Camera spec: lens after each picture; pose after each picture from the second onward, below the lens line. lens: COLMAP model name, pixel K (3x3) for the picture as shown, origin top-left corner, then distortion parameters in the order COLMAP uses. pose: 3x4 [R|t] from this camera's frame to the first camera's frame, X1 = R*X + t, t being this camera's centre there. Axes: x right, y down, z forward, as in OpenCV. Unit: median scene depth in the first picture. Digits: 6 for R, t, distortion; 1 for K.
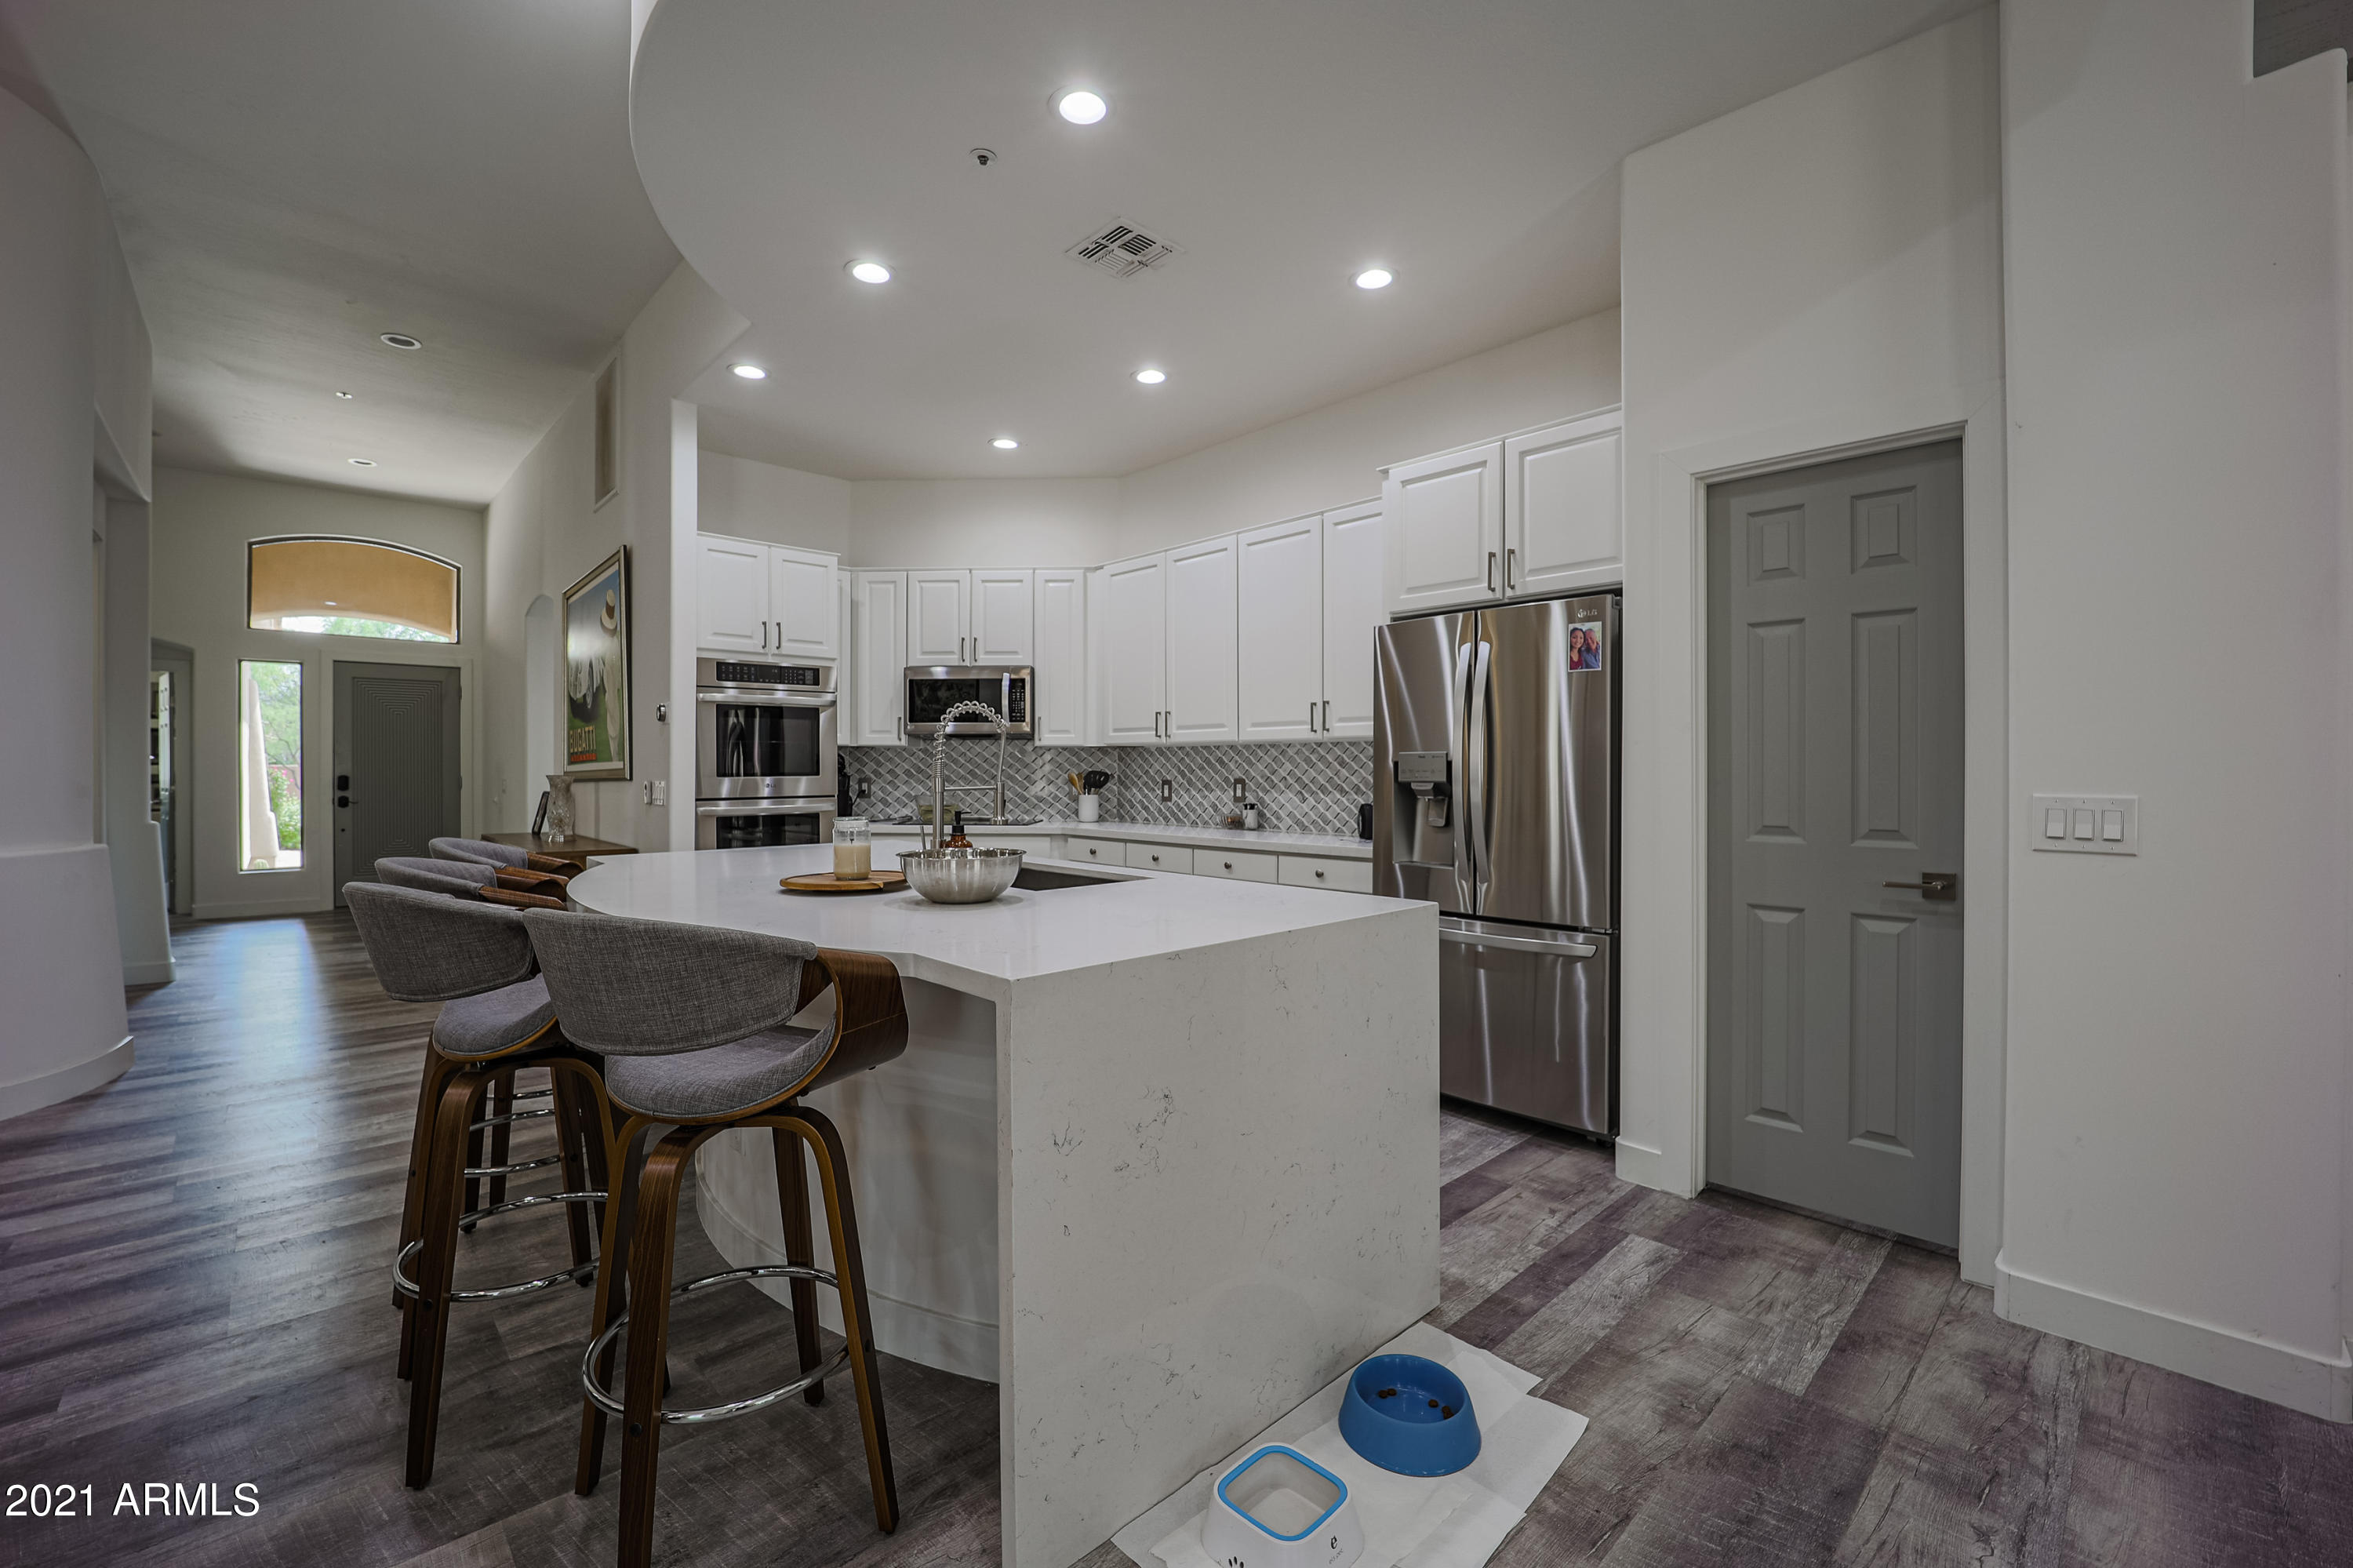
lens RADIAL K [[967.7, 0, 1154.8], [0, 967.7, 773.2], [0, 0, 1]] dist [-0.024594, 0.001846]
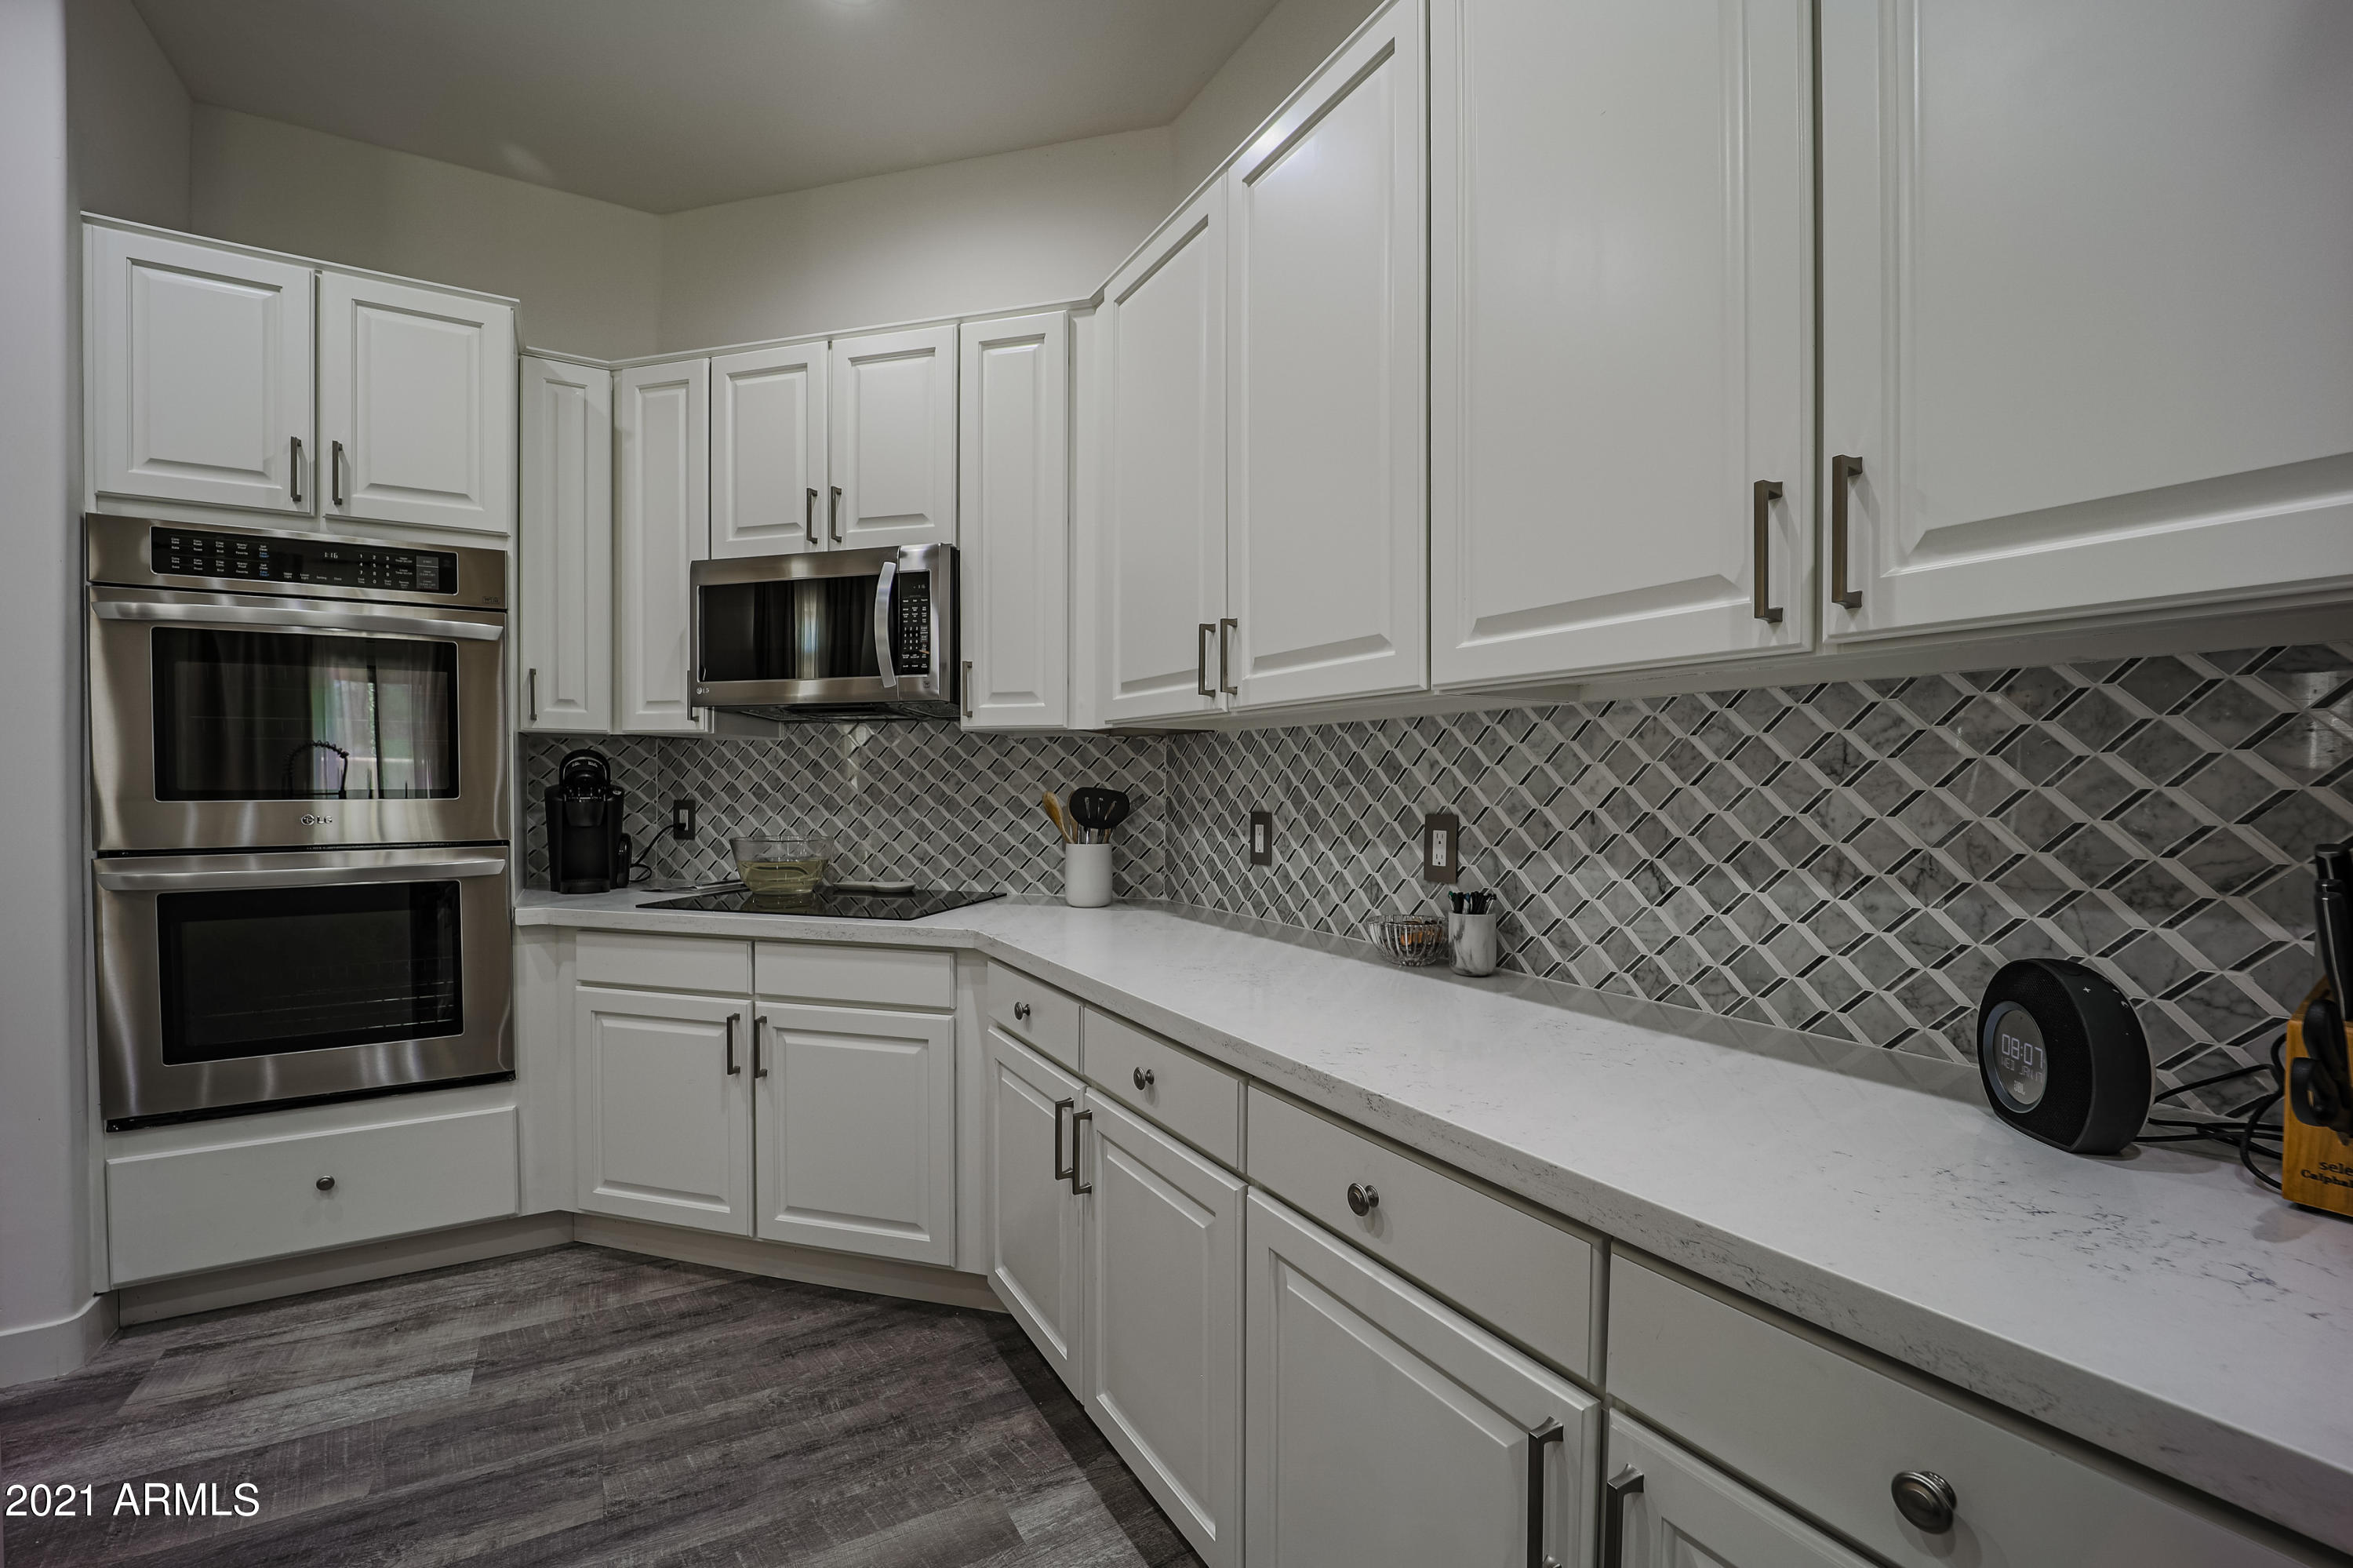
lens RADIAL K [[967.7, 0, 1169.4], [0, 967.7, 802.8], [0, 0, 1]] dist [-0.024594, 0.001846]
pose [[0.976375, 0.008197, -0.215929, 0.065663], [-0.004804, 0.999857, 0.016233, -0.003194], [0.216031, -0.014812, 0.976274, 0.630840]]
